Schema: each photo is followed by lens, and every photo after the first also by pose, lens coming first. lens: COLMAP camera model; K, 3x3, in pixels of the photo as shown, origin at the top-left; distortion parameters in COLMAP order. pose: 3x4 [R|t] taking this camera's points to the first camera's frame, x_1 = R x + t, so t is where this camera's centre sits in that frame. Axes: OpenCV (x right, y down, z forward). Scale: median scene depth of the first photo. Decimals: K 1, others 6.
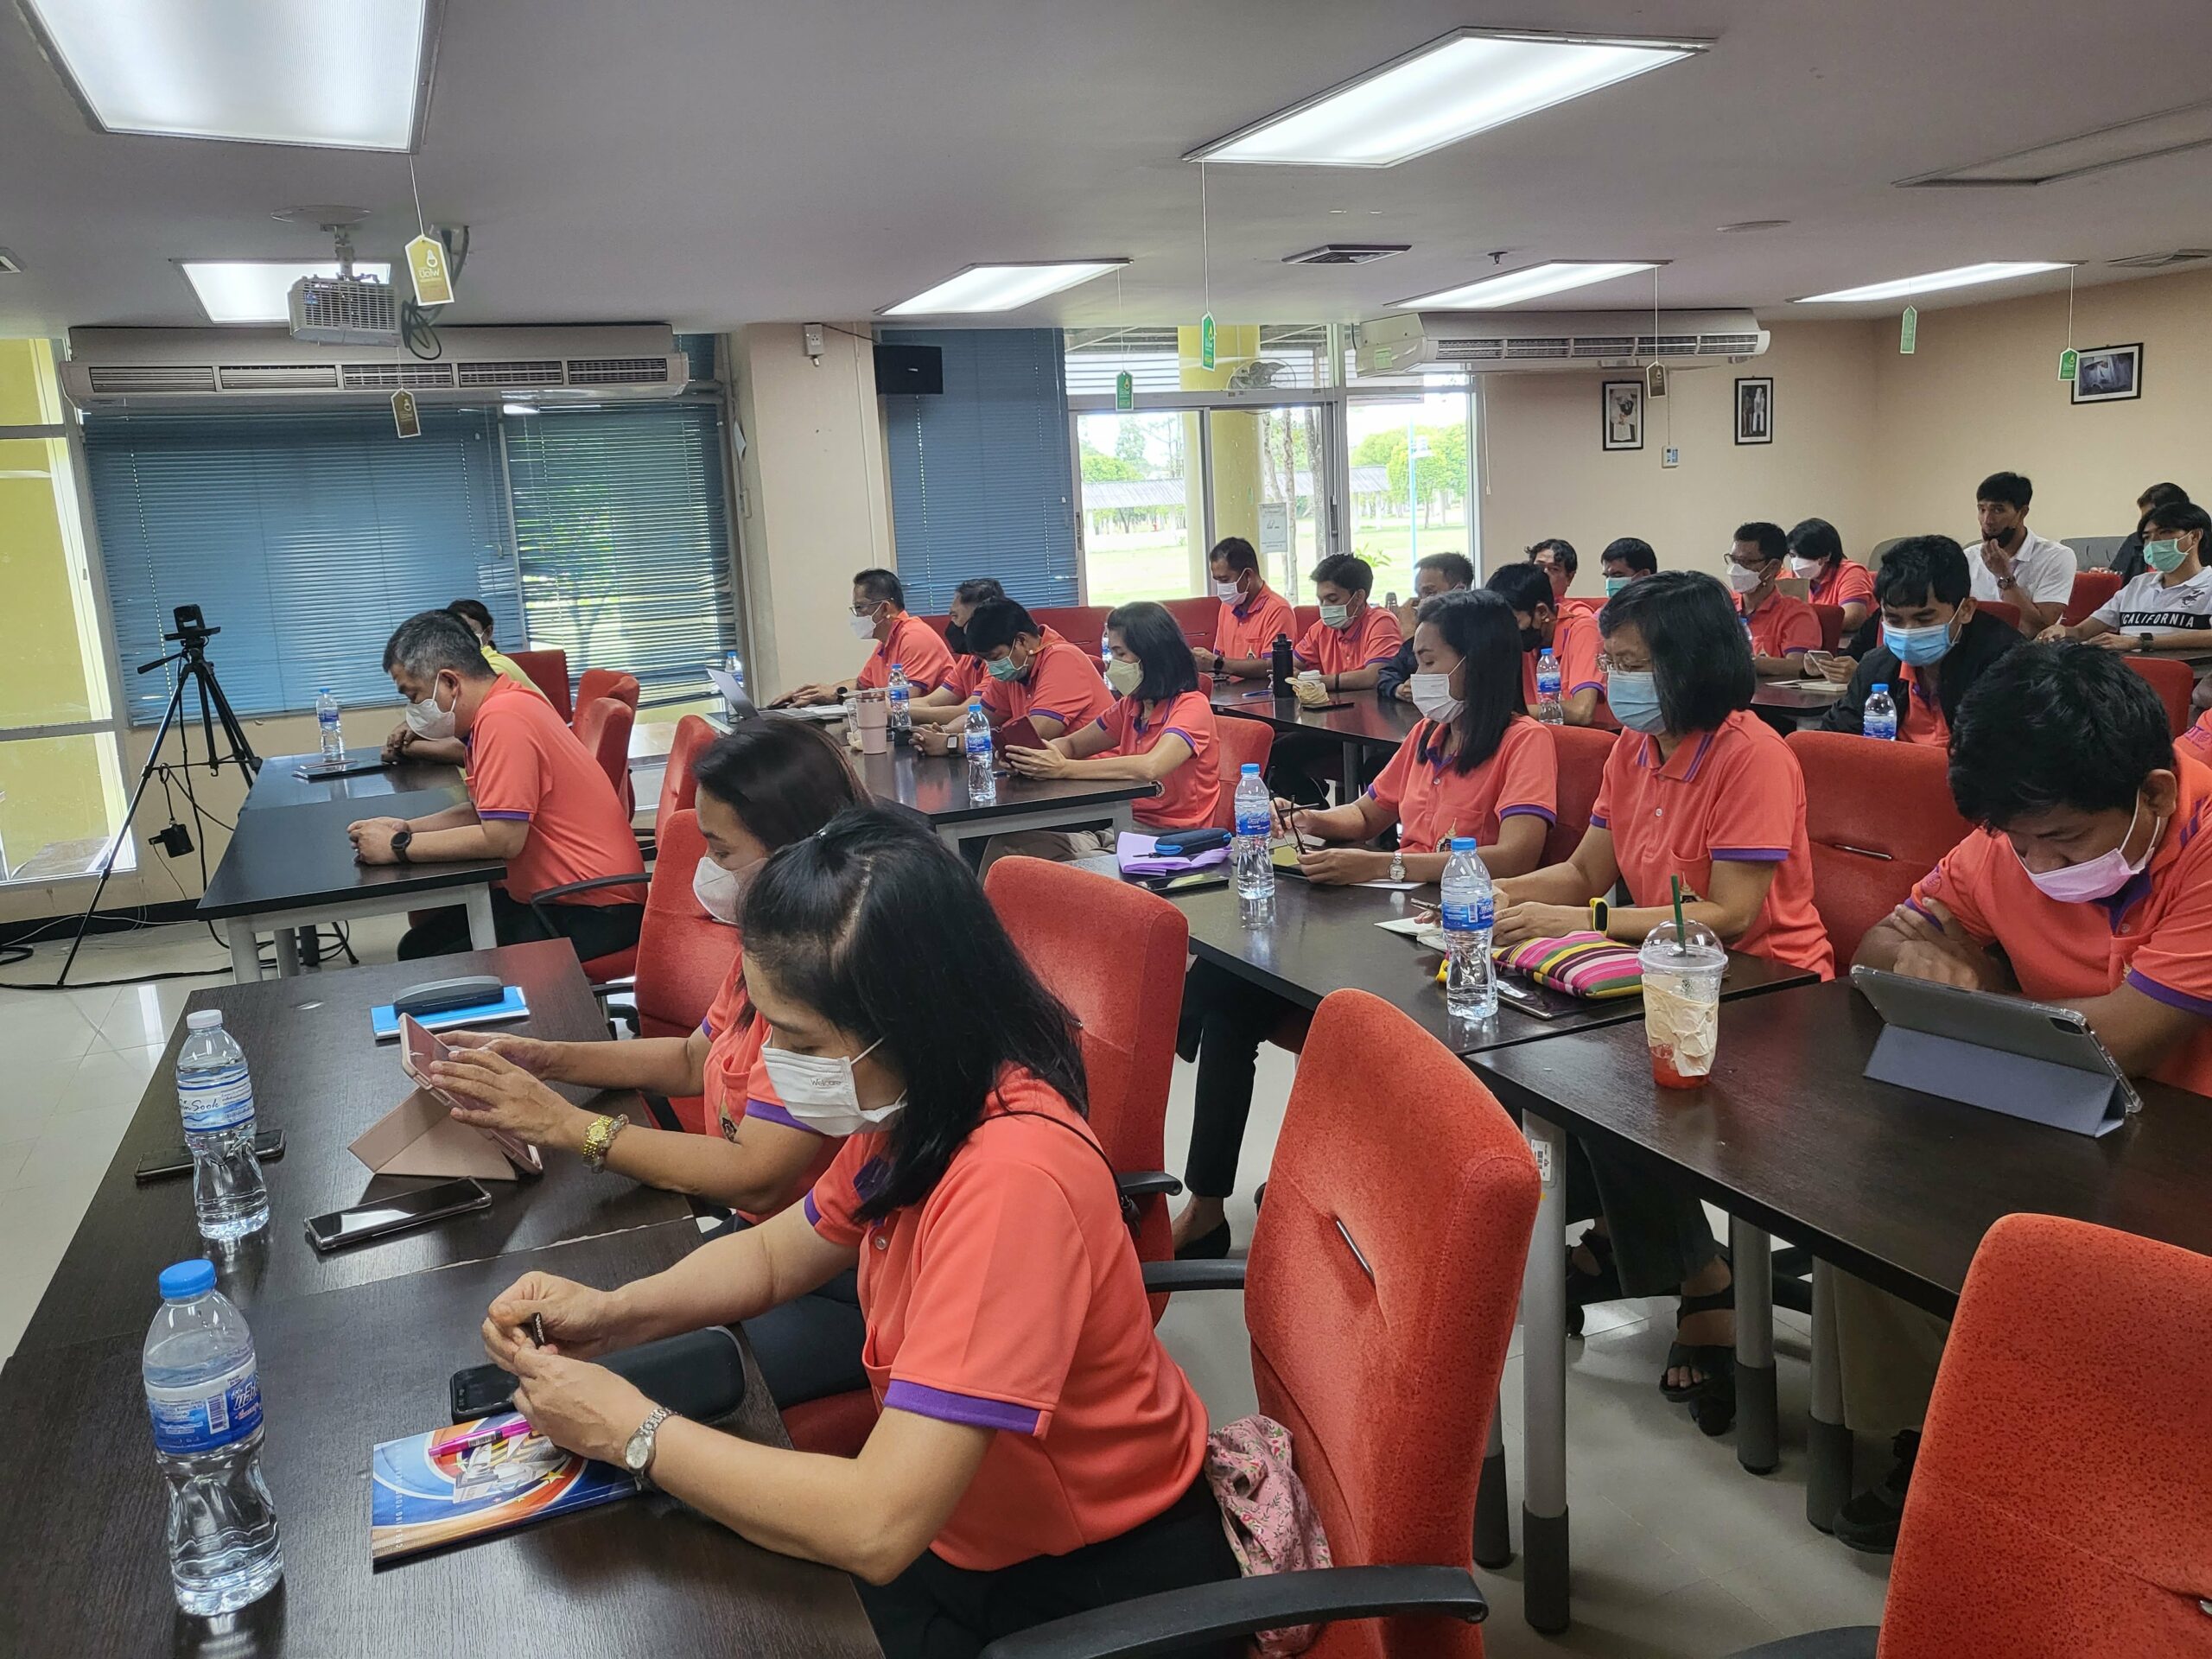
lens RADIAL K [[1774.7, 0, 1057.6], [0, 1774.7, 815.5], [0, 0, 1]] dist [-0.021444, 0.051948]
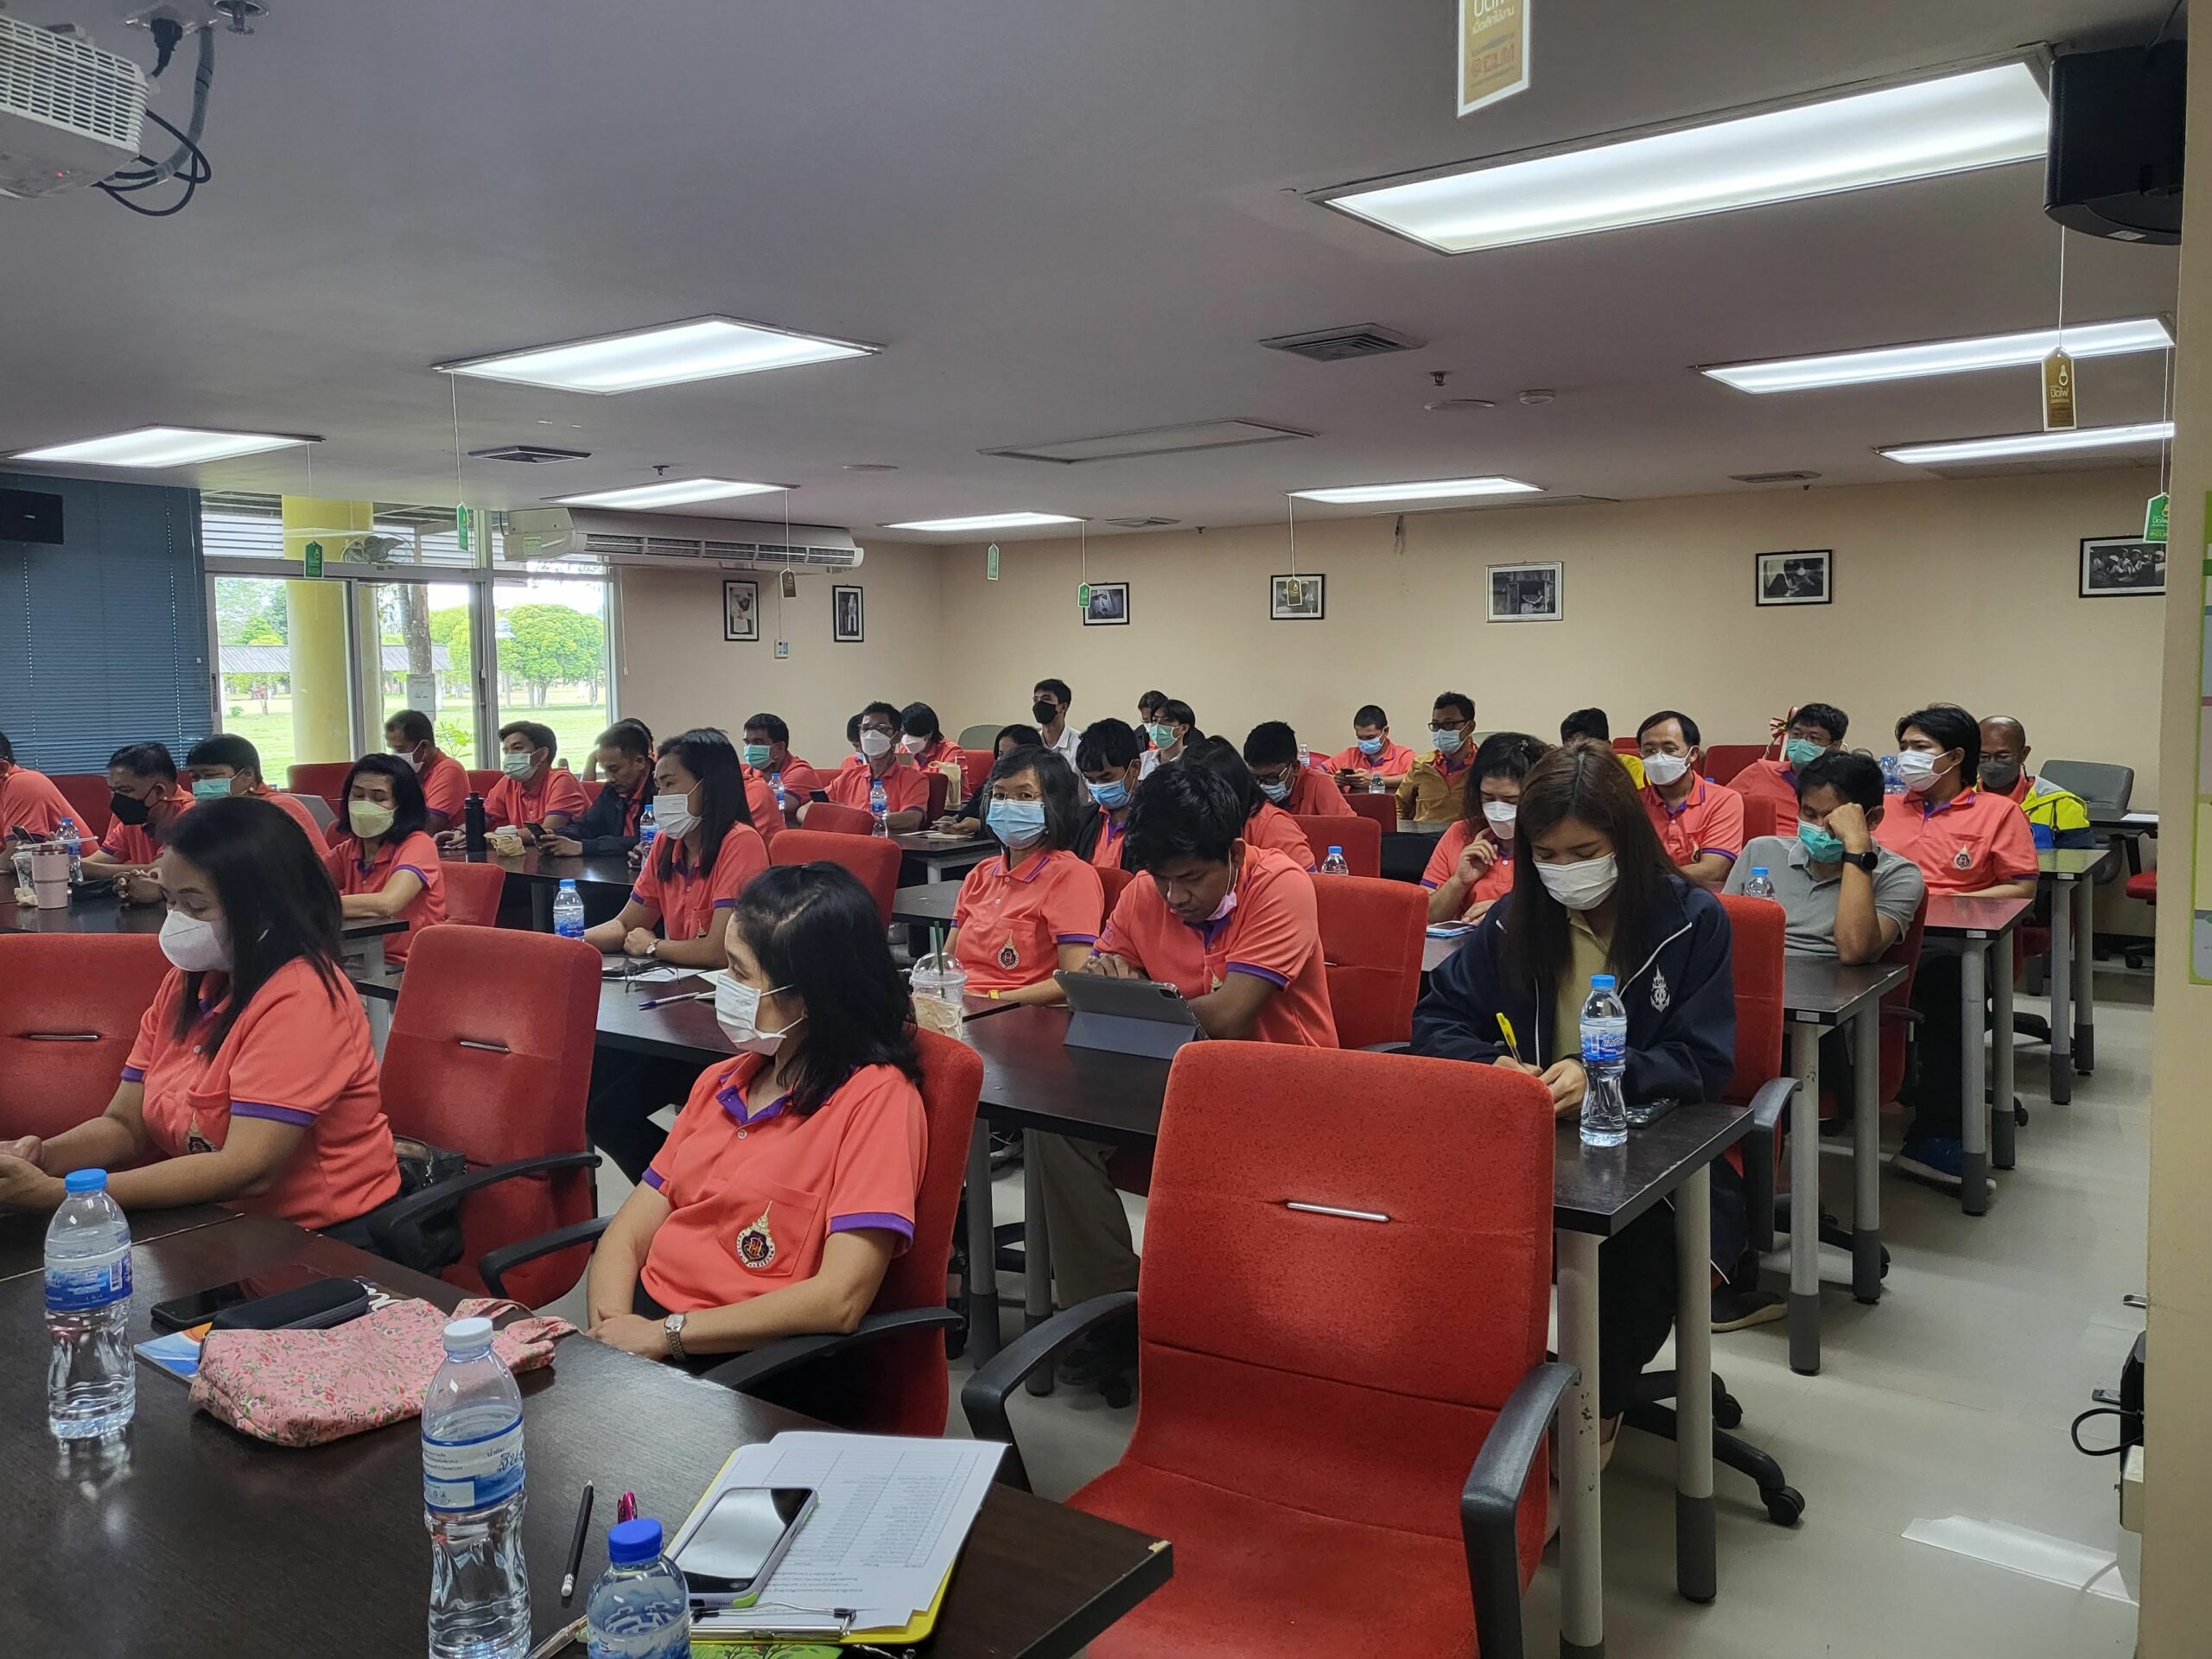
lens RADIAL K [[1702.6, 0, 1149.5], [0, 1702.6, 780.4], [0, 0, 1]] dist [-0.043687, 0.124324]
pose [[0.847610, 0.010475, 0.530516, -0.102839], [0.053405, 0.993044, -0.104933, 0.028848], [-0.527925, 0.117275, 0.841155, -0.115096]]
